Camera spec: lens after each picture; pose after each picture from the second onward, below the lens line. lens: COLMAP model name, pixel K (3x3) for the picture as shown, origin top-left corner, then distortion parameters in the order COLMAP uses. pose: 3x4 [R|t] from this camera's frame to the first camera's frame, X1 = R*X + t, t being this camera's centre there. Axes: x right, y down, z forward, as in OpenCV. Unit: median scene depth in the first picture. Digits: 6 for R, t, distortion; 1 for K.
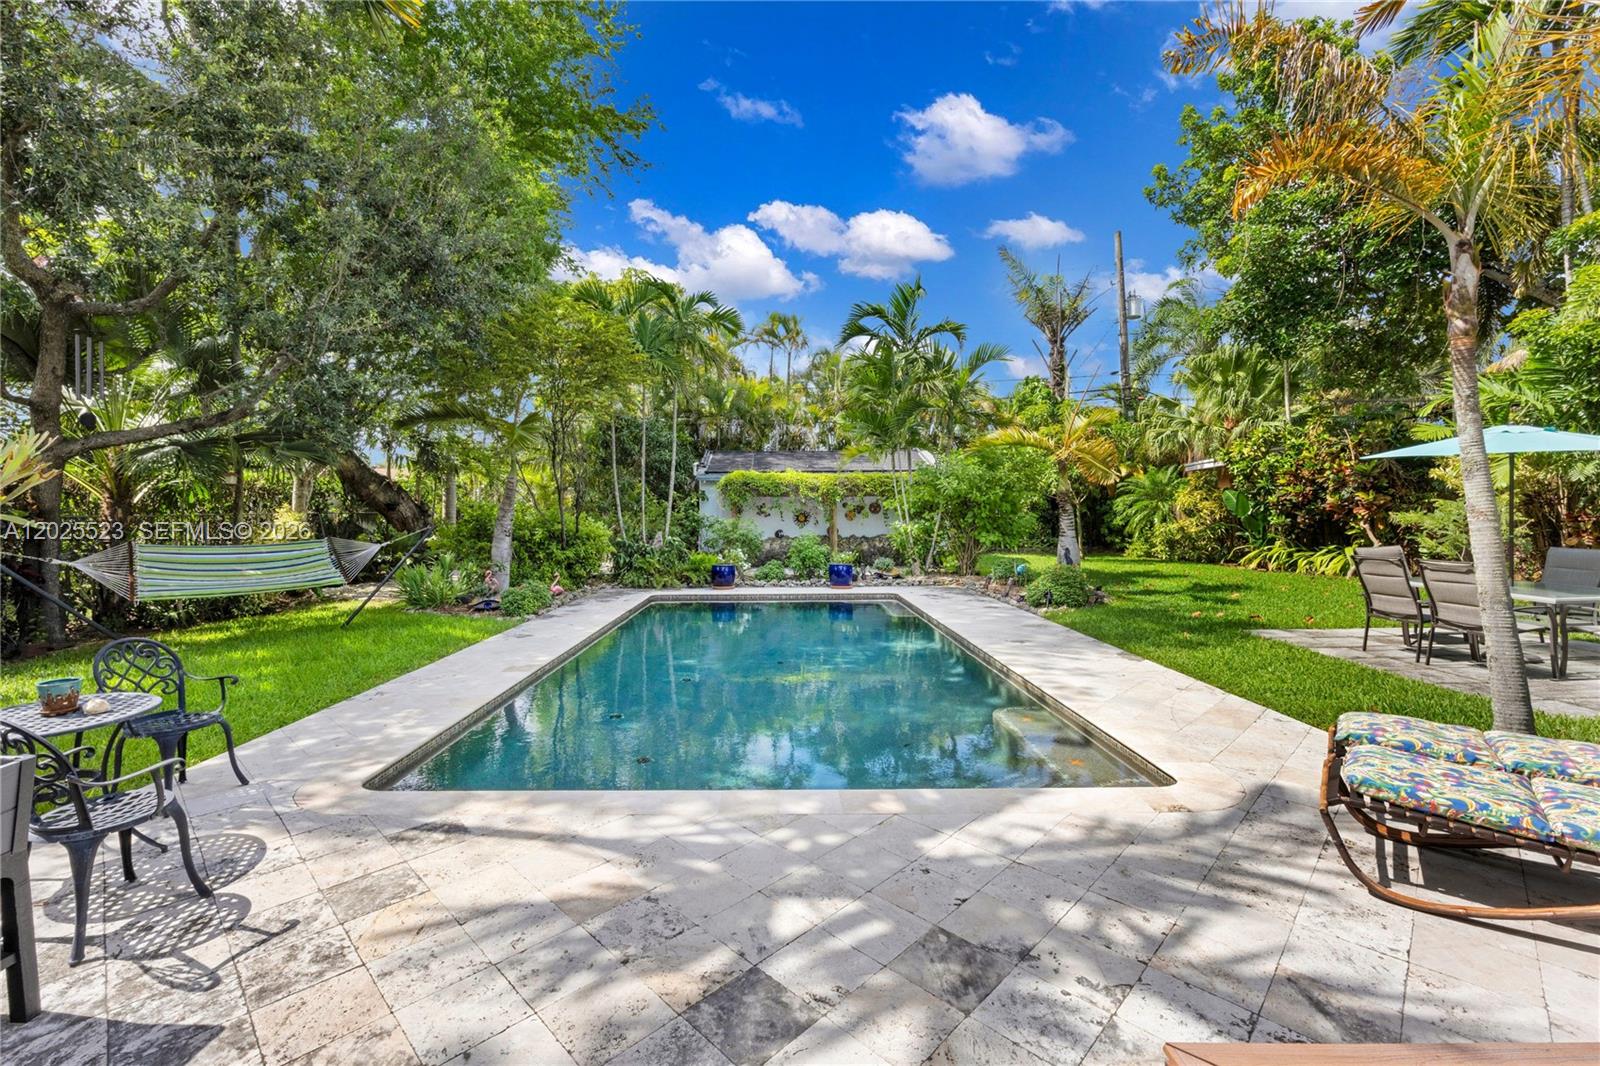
lens RADIAL K [[629.9, 0, 800.0], [0, 629.9, 533.0], [0, 0, 1]] dist [-0.026184, 0.000000]
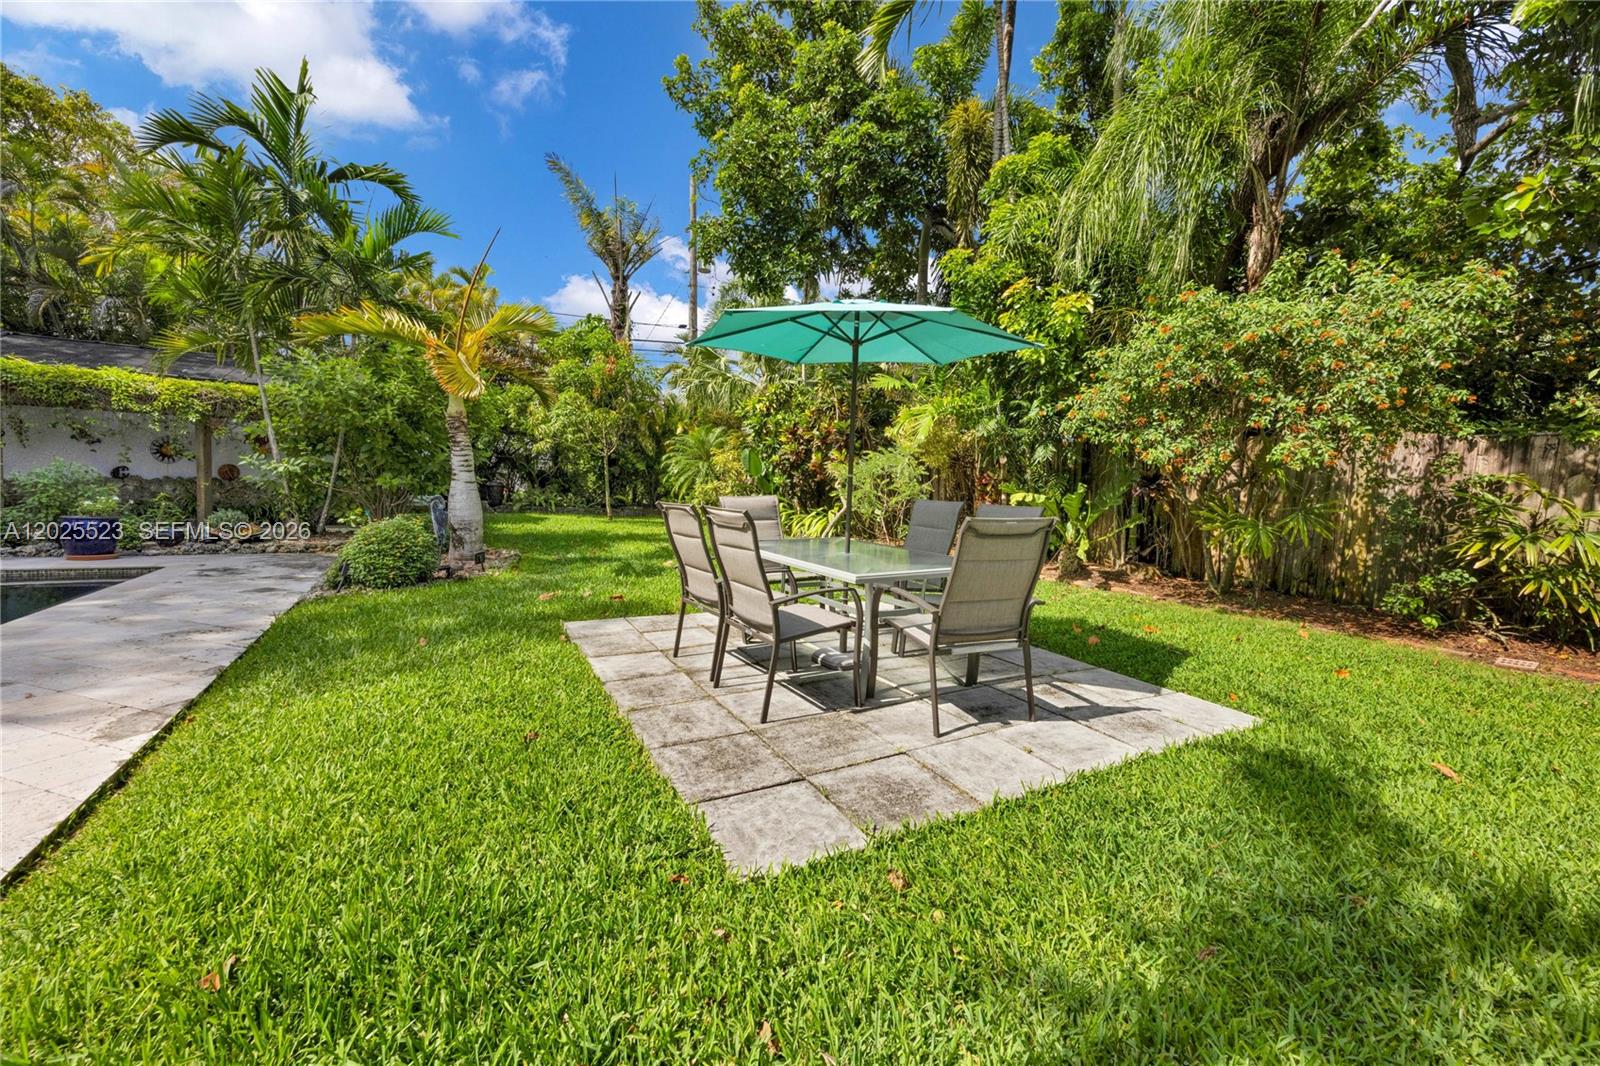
lens RADIAL K [[629.9, 0, 800.0], [0, 629.9, 533.0], [0, 0, 1]] dist [-0.026184, 0.000000]
pose [[0.842735, 0.005870, 0.538297, 0.276858], [-0.033640, 0.998560, 0.041777, 0.017284], [-0.537276, -0.053316, 0.841719, 0.171027]]
